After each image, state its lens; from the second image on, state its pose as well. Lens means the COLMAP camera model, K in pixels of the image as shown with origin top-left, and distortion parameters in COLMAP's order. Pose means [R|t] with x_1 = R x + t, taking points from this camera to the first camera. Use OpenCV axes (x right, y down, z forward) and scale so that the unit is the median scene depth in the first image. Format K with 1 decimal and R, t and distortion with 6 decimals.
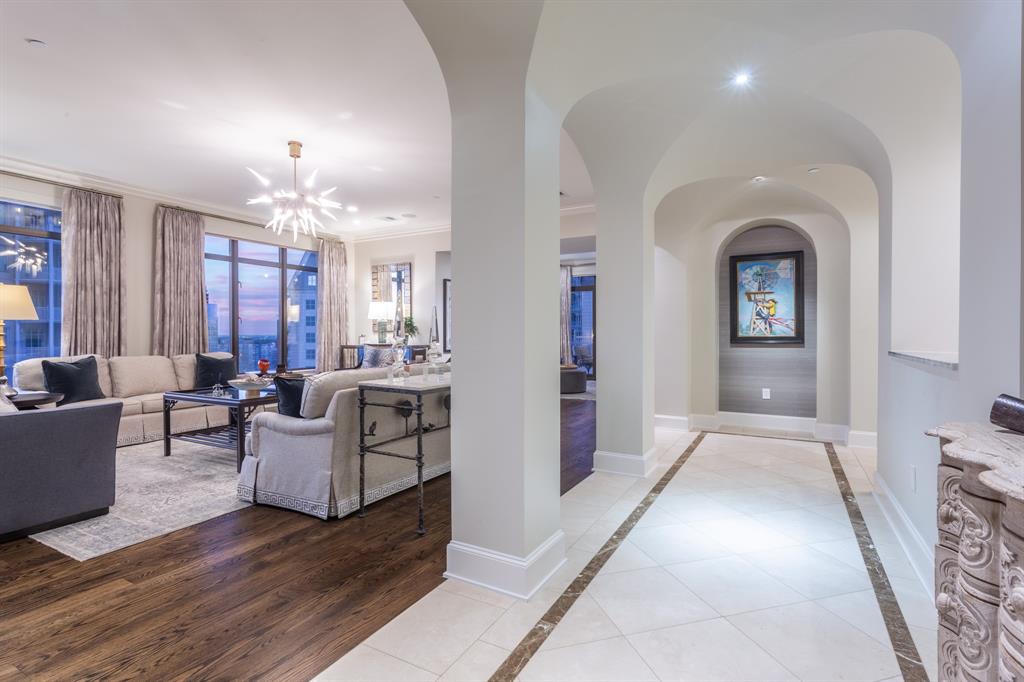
lens RADIAL K [[494.1, 0, 512.7], [0, 494.1, 336.3], [0, 0, 1]] dist [0.003075, 0.000836]
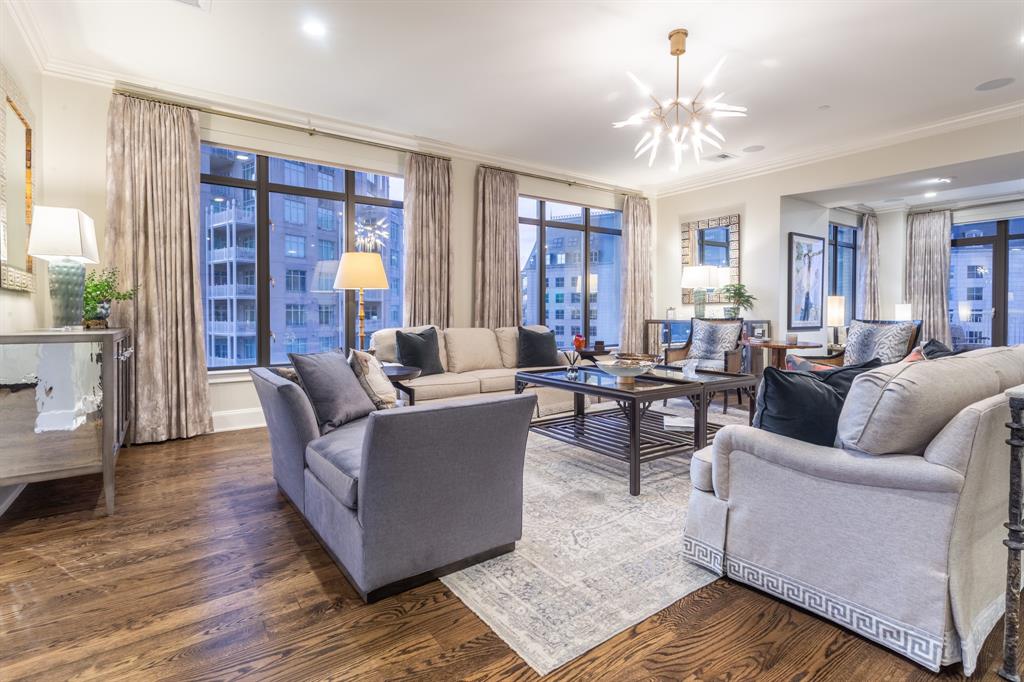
lens RADIAL K [[494.0, 0, 503.6], [0, 494.0, 318.3], [0, 0, 1]] dist [0.000019, 0.000300]
pose [[0.897474, 0.007971, -0.440995, -0.275814], [-0.004110, 0.999944, 0.009709, 0.012109], [0.441048, -0.006901, 0.897457, 0.194269]]
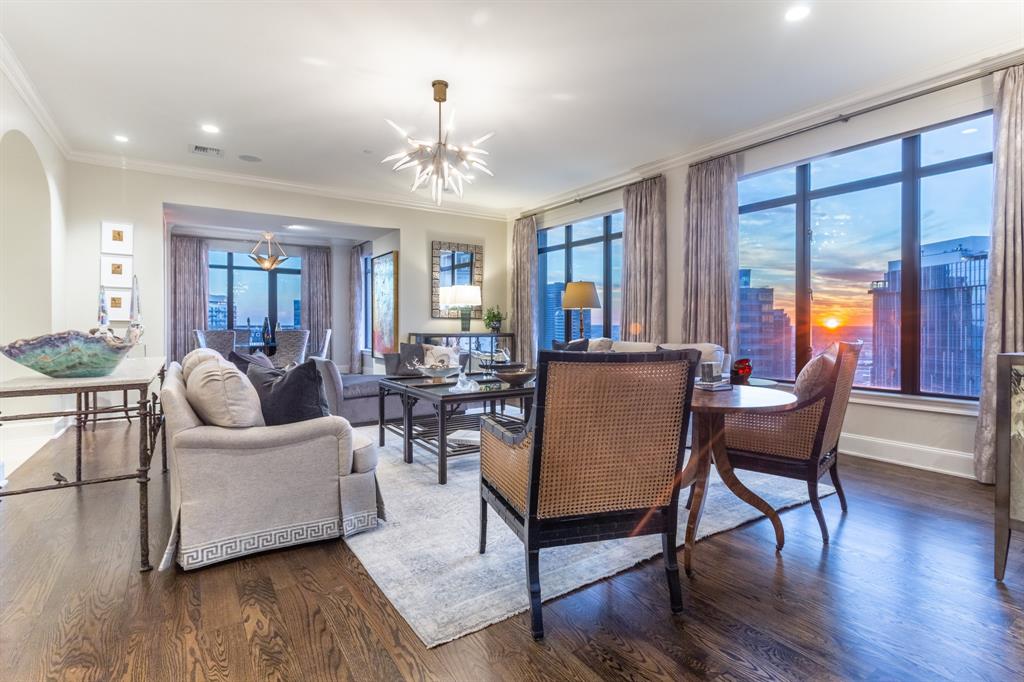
lens RADIAL K [[497.0, 0, 500.3], [0, 497.0, 325.3], [0, 0, 1]] dist [0.000047, -0.000089]
pose [[-0.469086, 0.008300, -0.883113, 0.201134], [0.001346, 0.999961, 0.008683, -0.001140], [0.883151, 0.002884, -0.469079, 1.162747]]
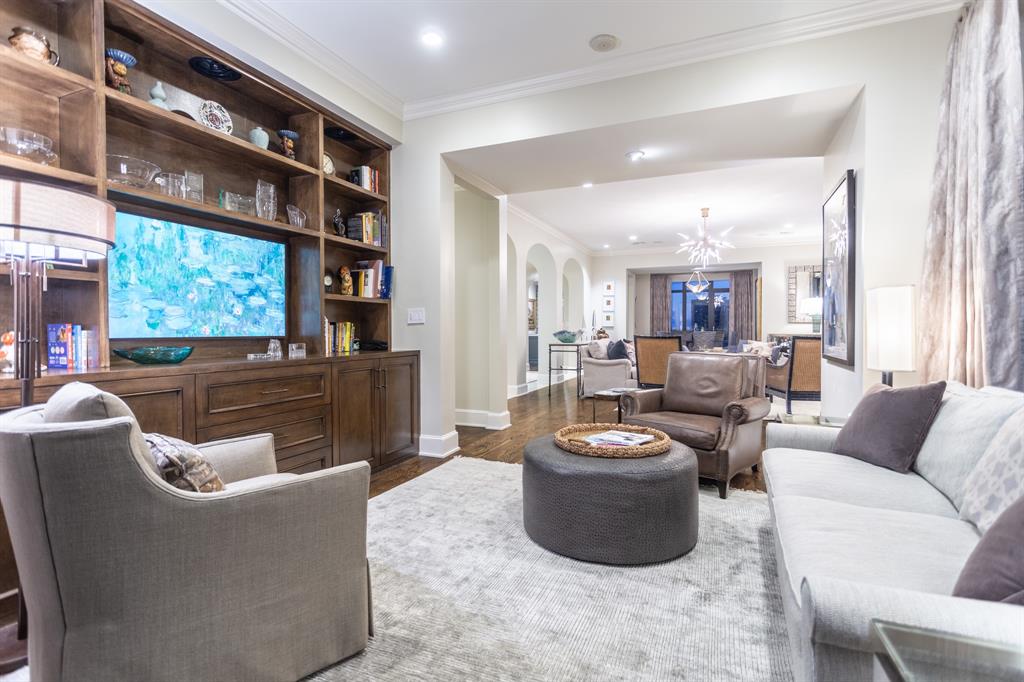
lens RADIAL K [[491.1, 0, 516.3], [0, 491.1, 339.4], [0, 0, 1]] dist [0.001003, 0.000024]
pose [[-0.994245, 0.010988, -0.106567, 0.302089], [0.008268, 0.999630, 0.025932, -0.003980], [0.106813, 0.024902, -0.993967, 2.036807]]
